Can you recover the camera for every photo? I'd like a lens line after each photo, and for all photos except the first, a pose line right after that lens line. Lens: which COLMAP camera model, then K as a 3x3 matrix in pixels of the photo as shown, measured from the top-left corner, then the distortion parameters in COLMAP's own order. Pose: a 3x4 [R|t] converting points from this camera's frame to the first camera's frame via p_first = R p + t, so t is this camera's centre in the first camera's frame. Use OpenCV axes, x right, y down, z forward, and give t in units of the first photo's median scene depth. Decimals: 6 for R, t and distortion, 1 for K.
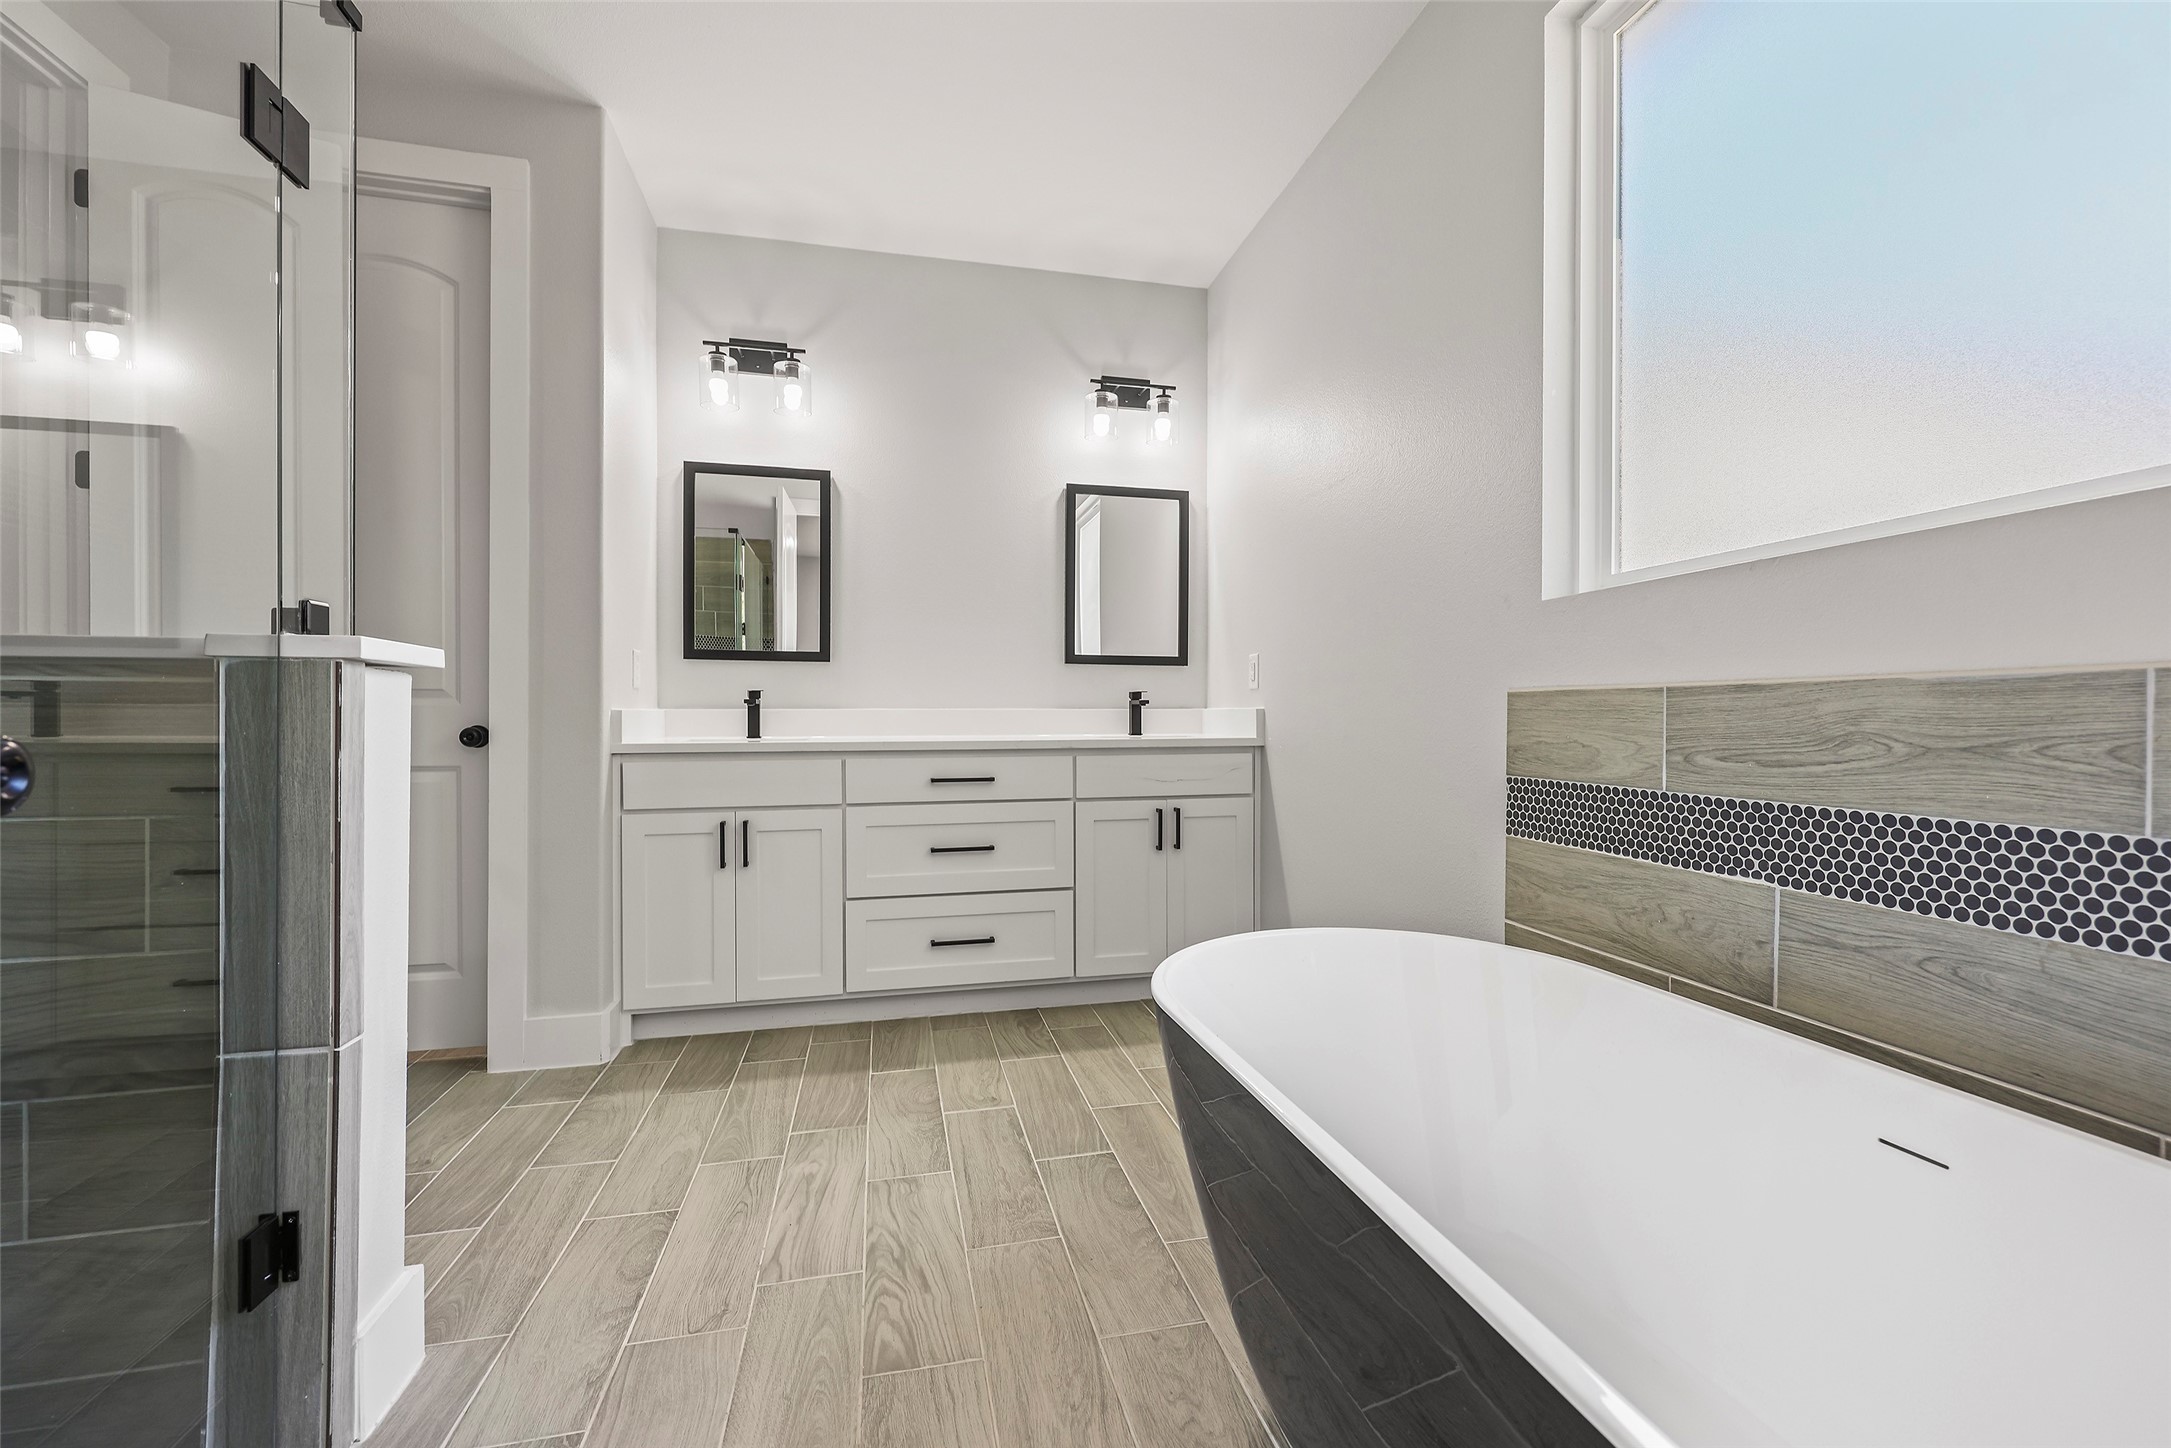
lens RADIAL K [[840.0, 0, 1071.5], [0, 840.0, 722.7], [0, 0, 1]] dist [-0.003177, -0.000124]
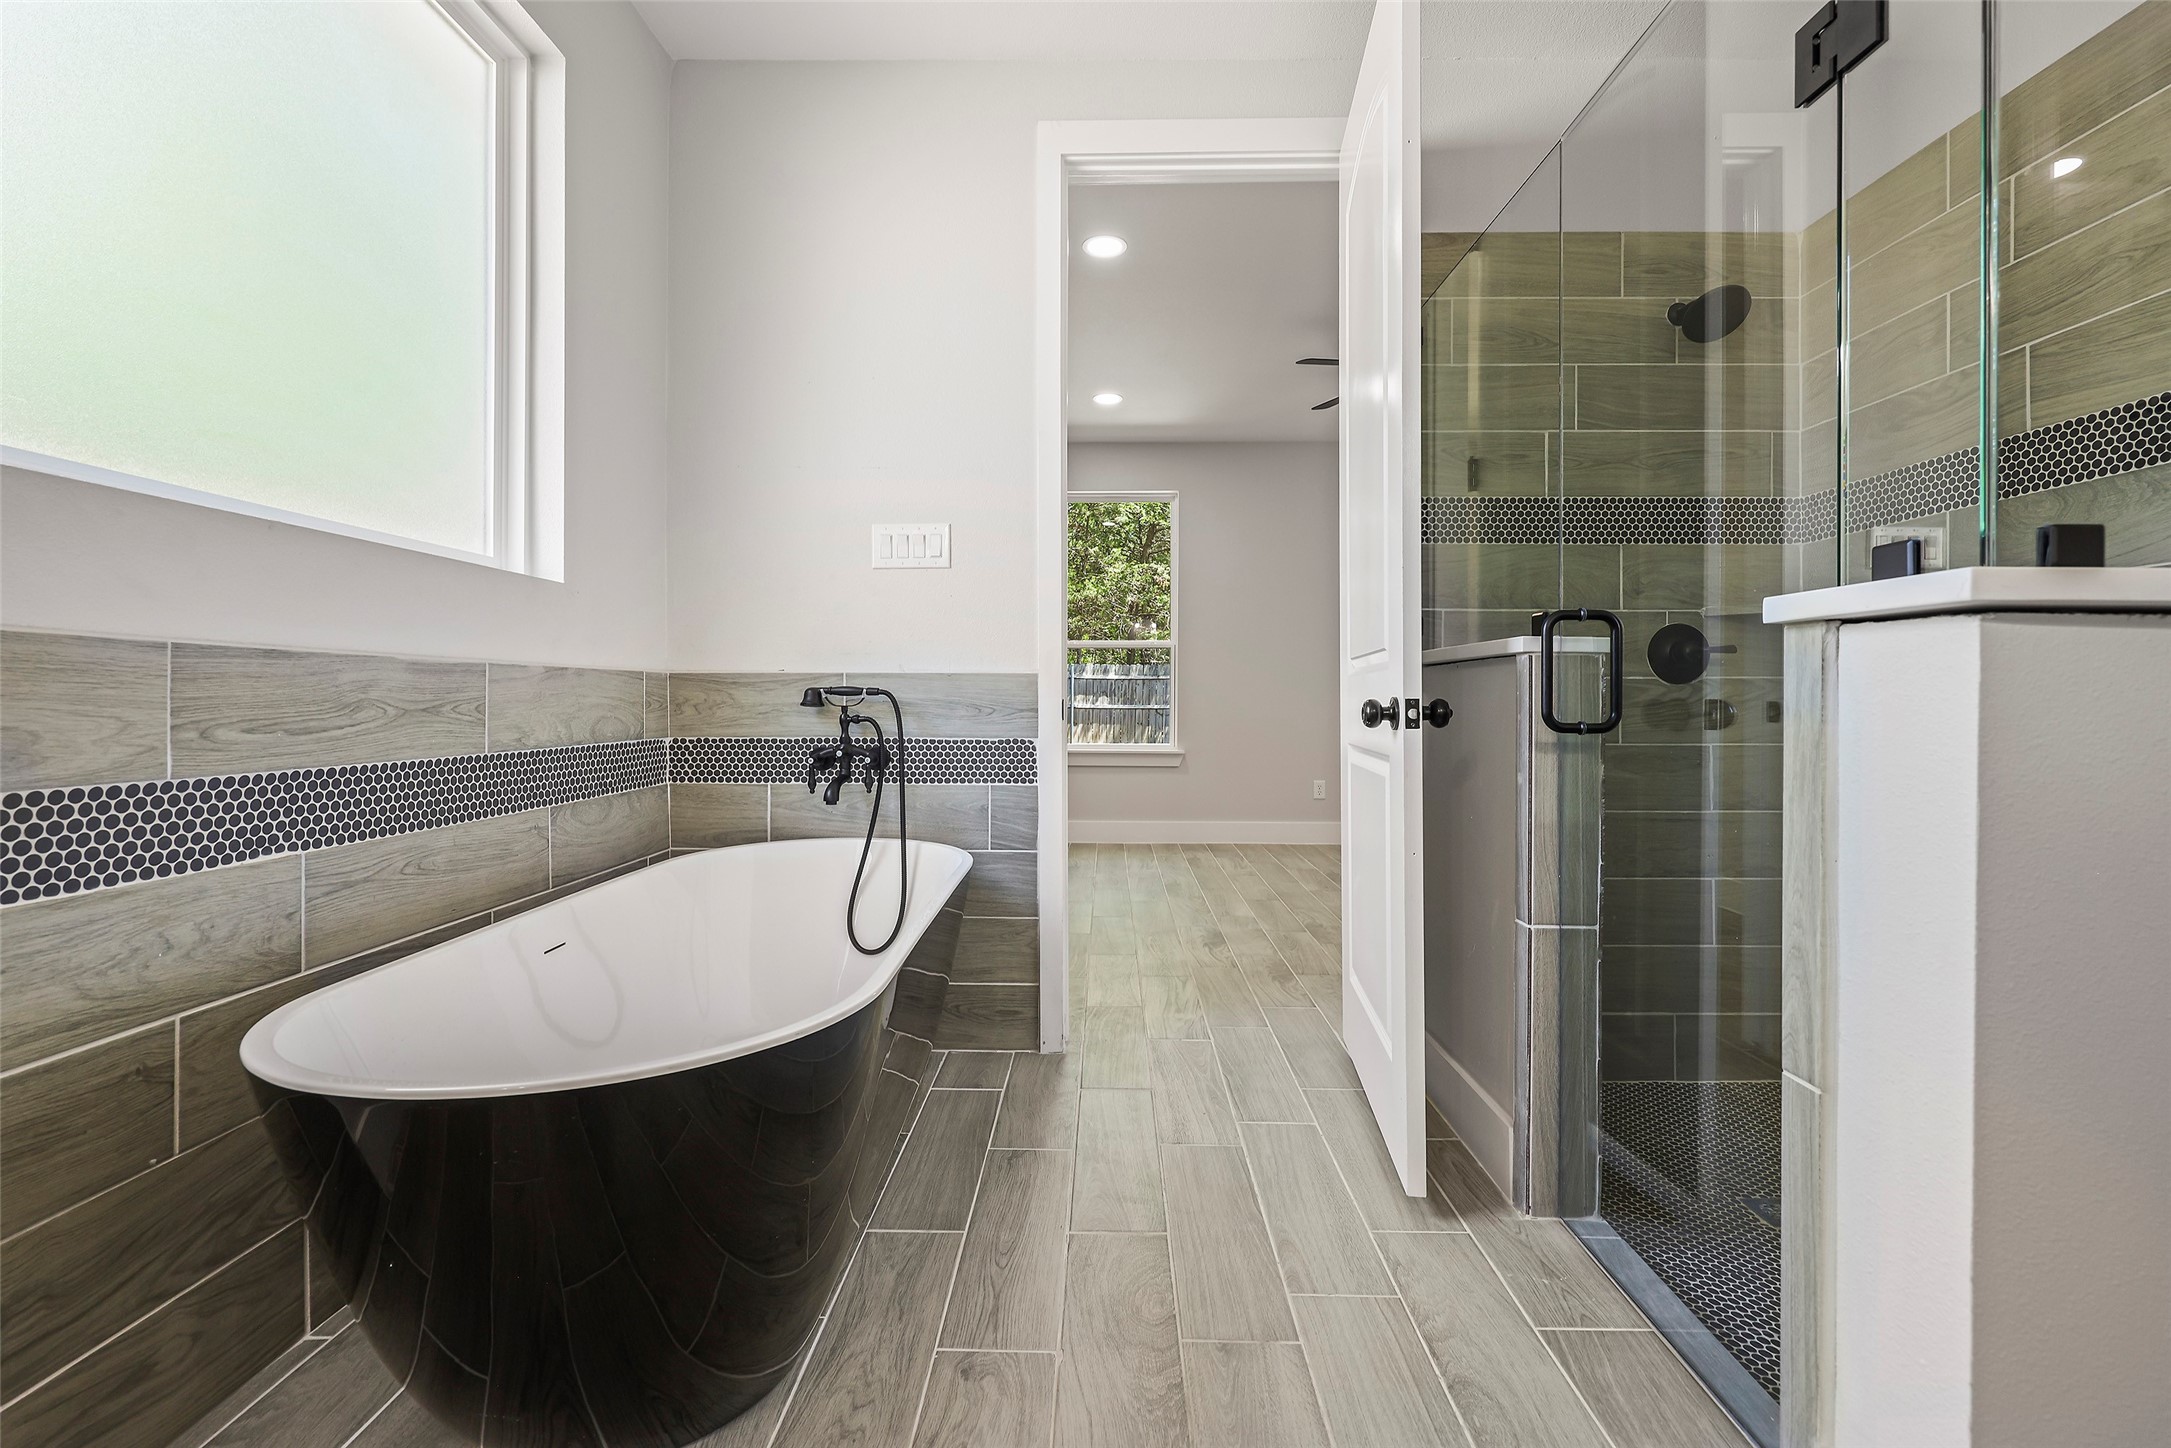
lens RADIAL K [[850.6, 0, 1088.4], [0, 850.6, 695.4], [0, 0, 1]] dist [-0.000546, -0.000008]
pose [[-0.969772, -0.006451, 0.243929, -0.327183], [-0.006746, 0.999977, -0.000373, -0.000245], [-0.243921, -0.002007, -0.969793, 1.749315]]
